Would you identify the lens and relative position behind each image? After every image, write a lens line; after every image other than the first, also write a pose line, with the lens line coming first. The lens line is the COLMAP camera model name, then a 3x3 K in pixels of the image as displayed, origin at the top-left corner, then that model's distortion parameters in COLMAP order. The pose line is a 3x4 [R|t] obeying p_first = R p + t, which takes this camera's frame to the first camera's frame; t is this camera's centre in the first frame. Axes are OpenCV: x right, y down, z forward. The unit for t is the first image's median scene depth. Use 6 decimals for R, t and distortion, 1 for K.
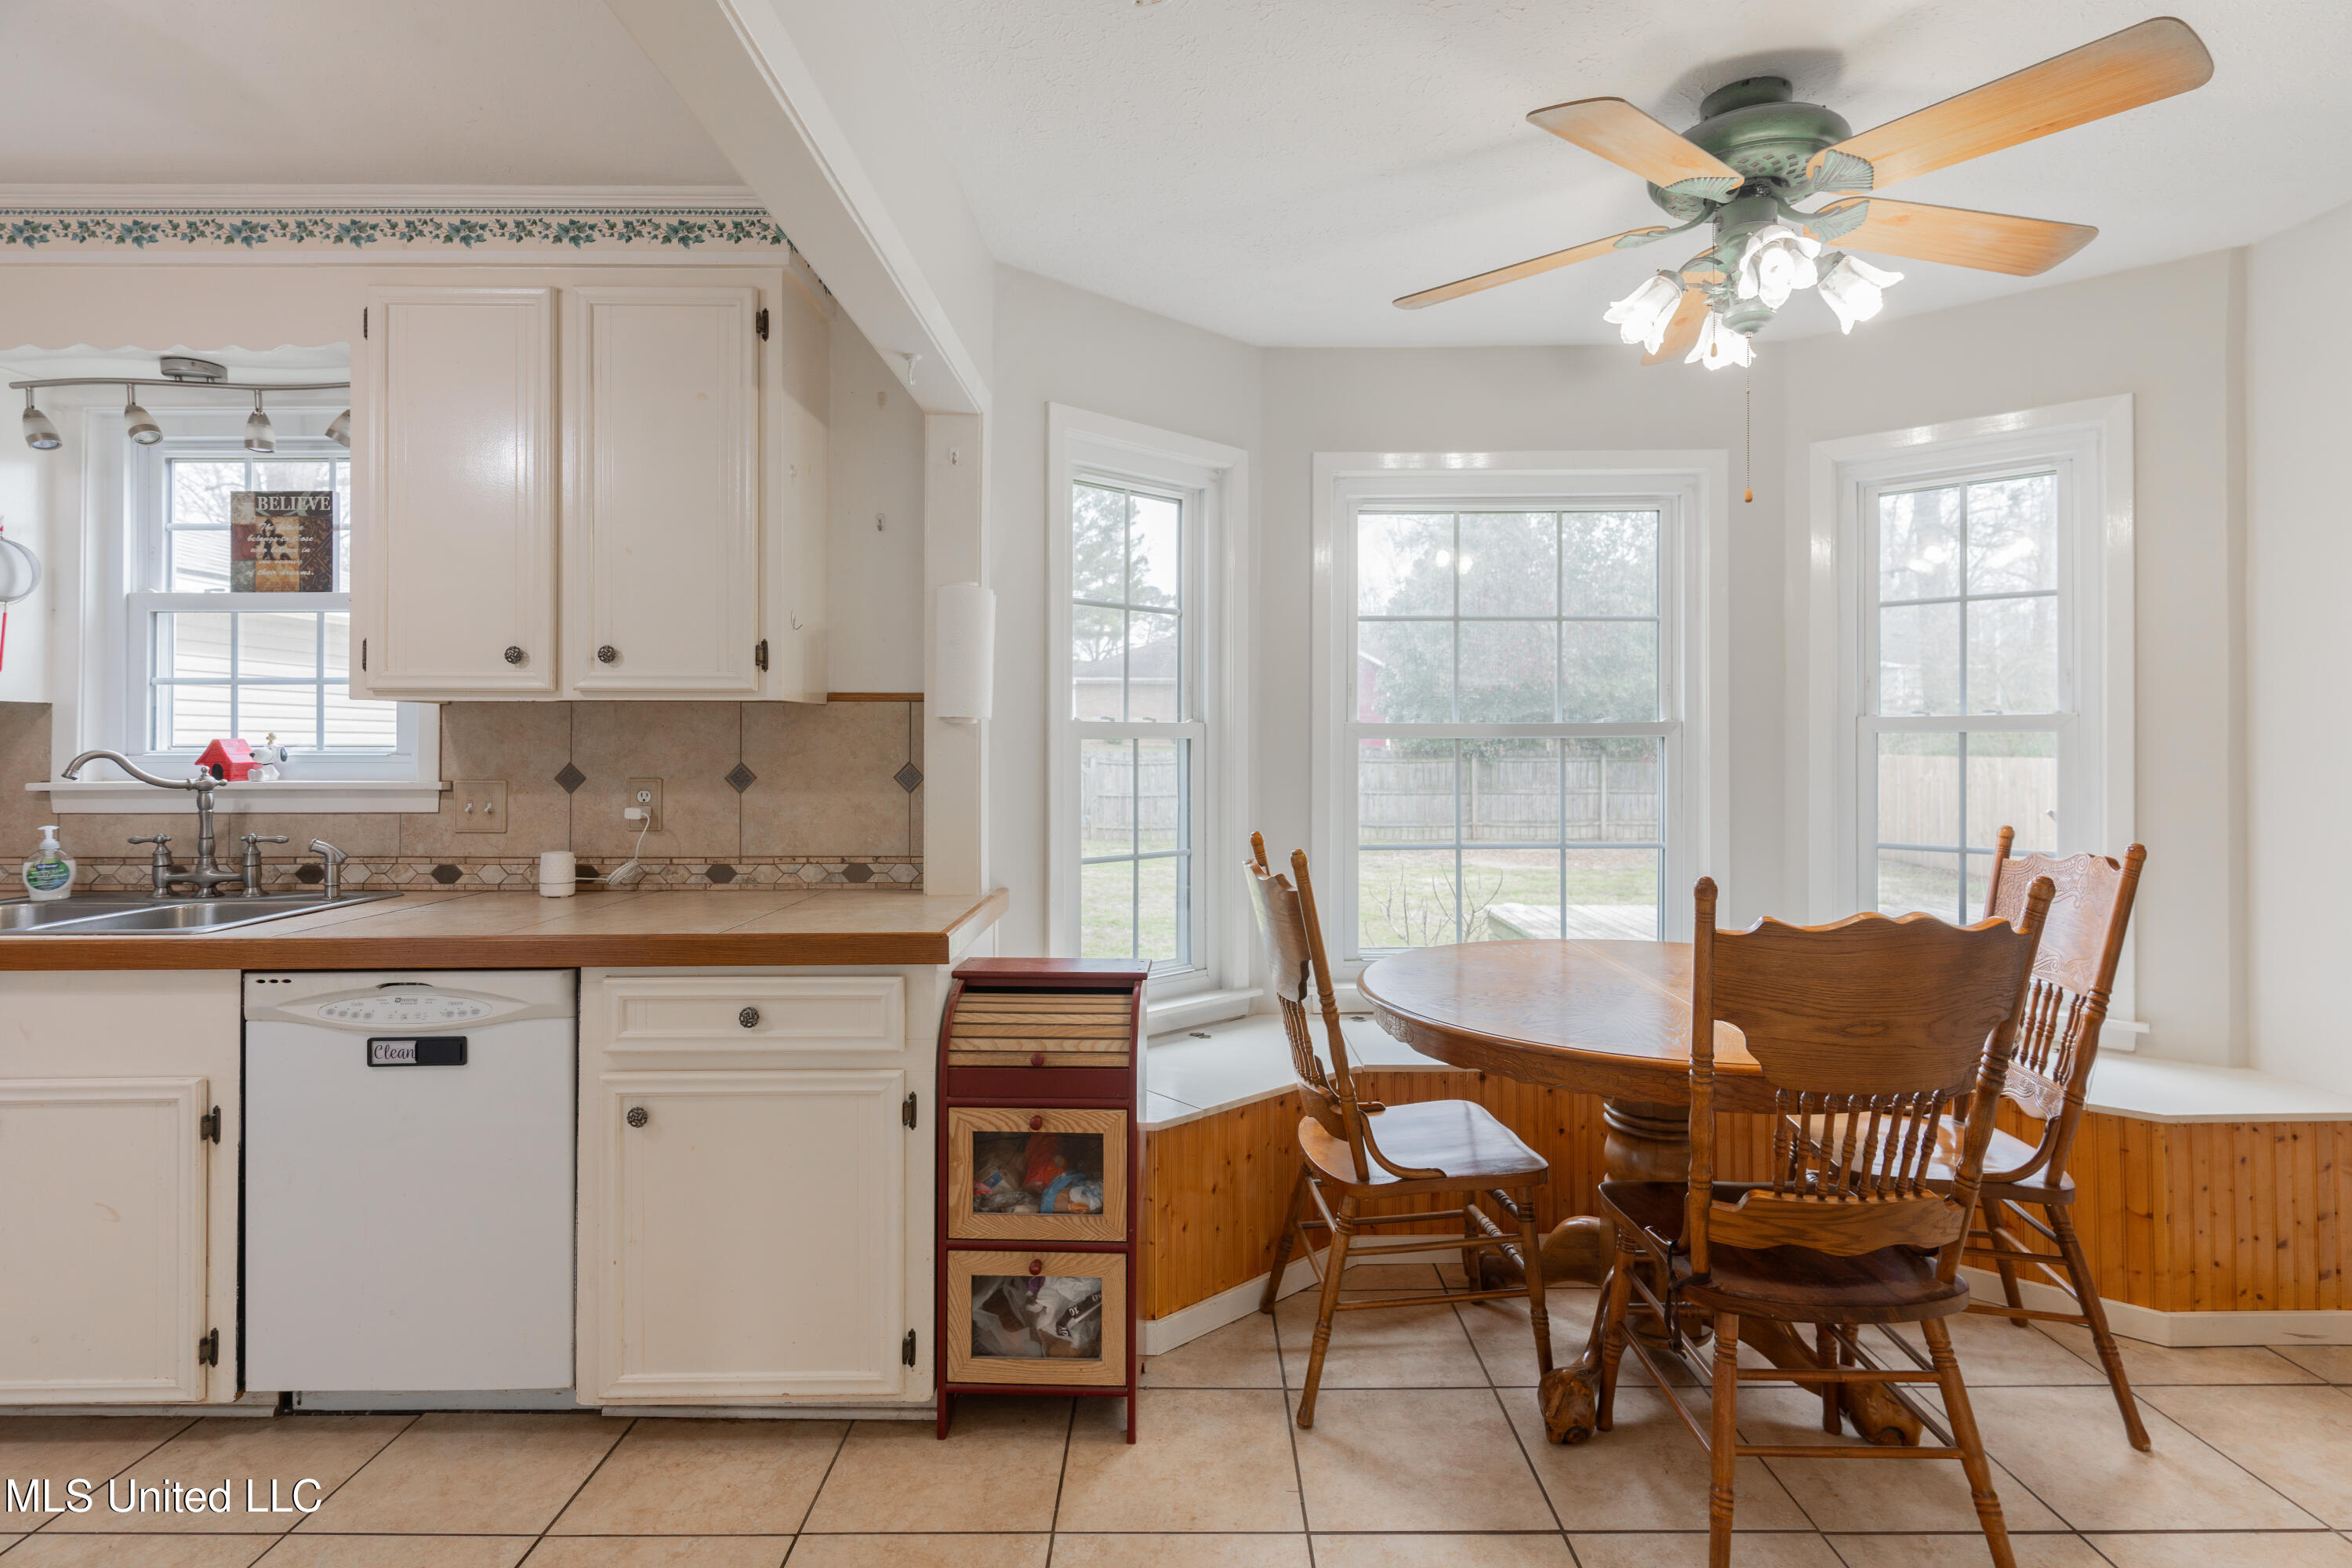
lens RADIAL K [[1166.1, 0, 1175.8], [0, 1166.1, 738.8], [0, 0, 1]] dist [-0.000030, -0.000096]
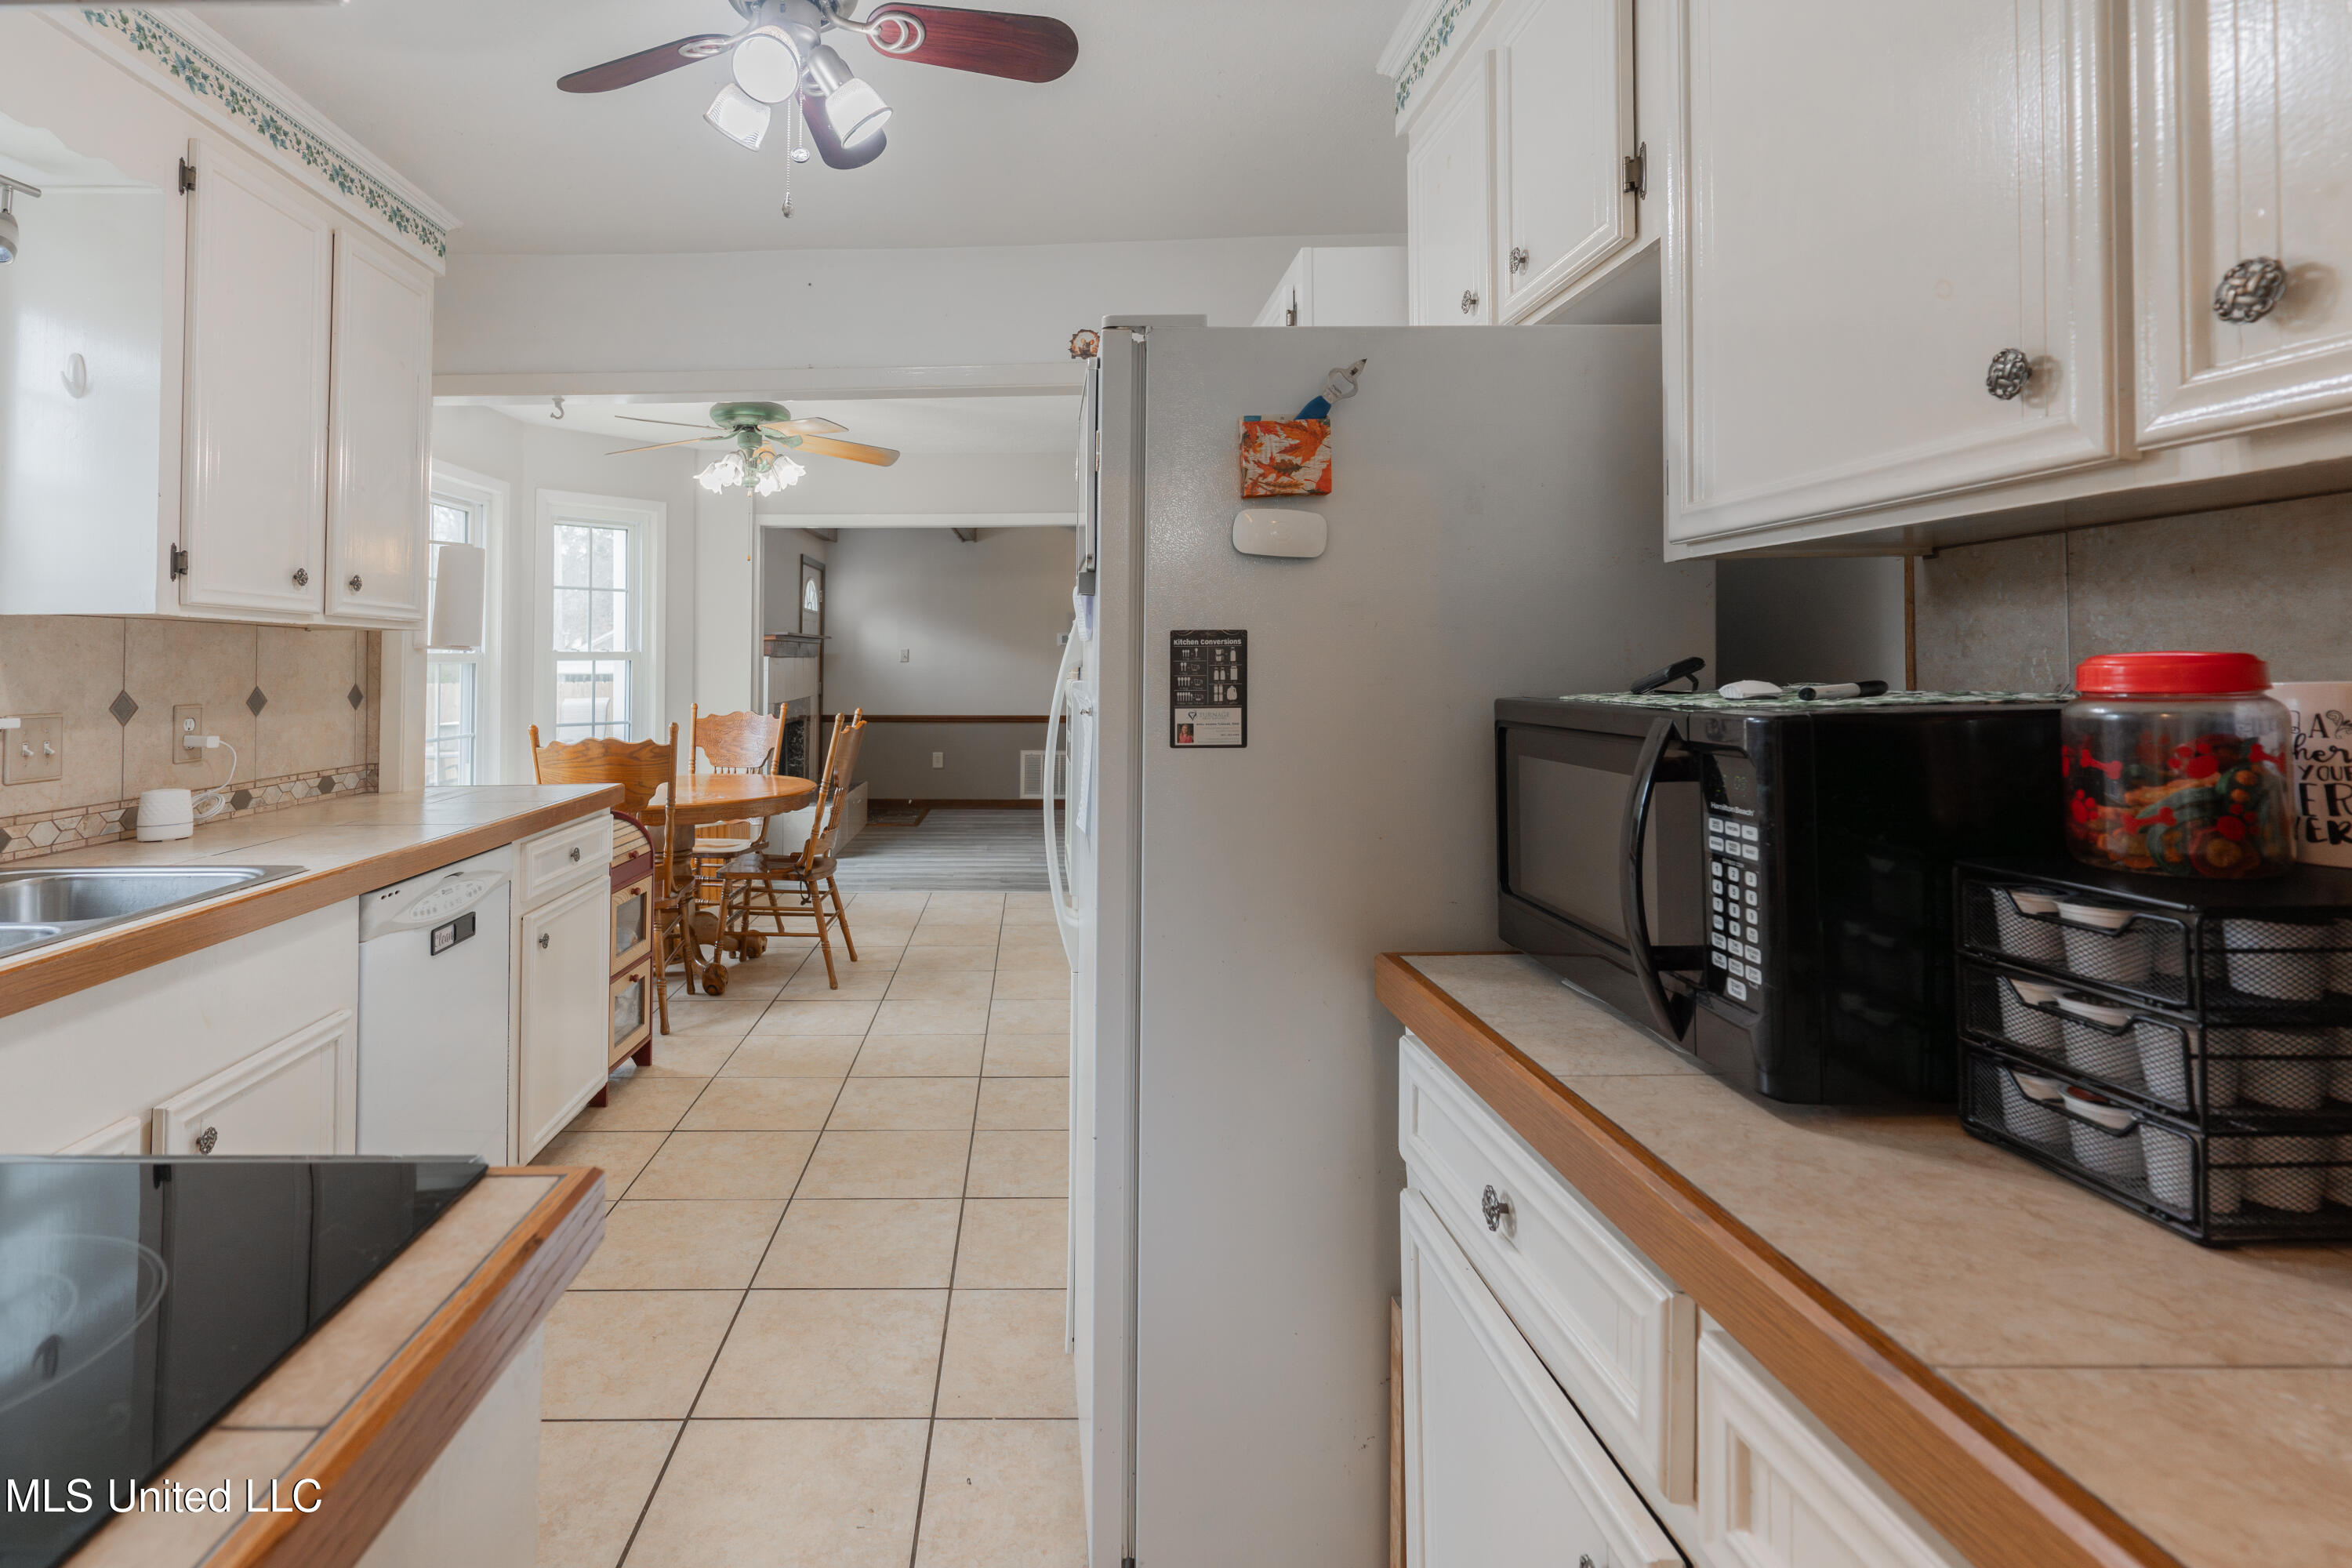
lens RADIAL K [[1139.1, 0, 1177.4], [0, 1139.1, 751.8], [0, 0, 1]] dist [0.001332, 0.000241]
pose [[-0.113372, -0.075645, 0.990669, -1.440342], [0.003514, 0.997061, 0.076536, 0.004339], [-0.993546, 0.012158, -0.112773, 0.324855]]
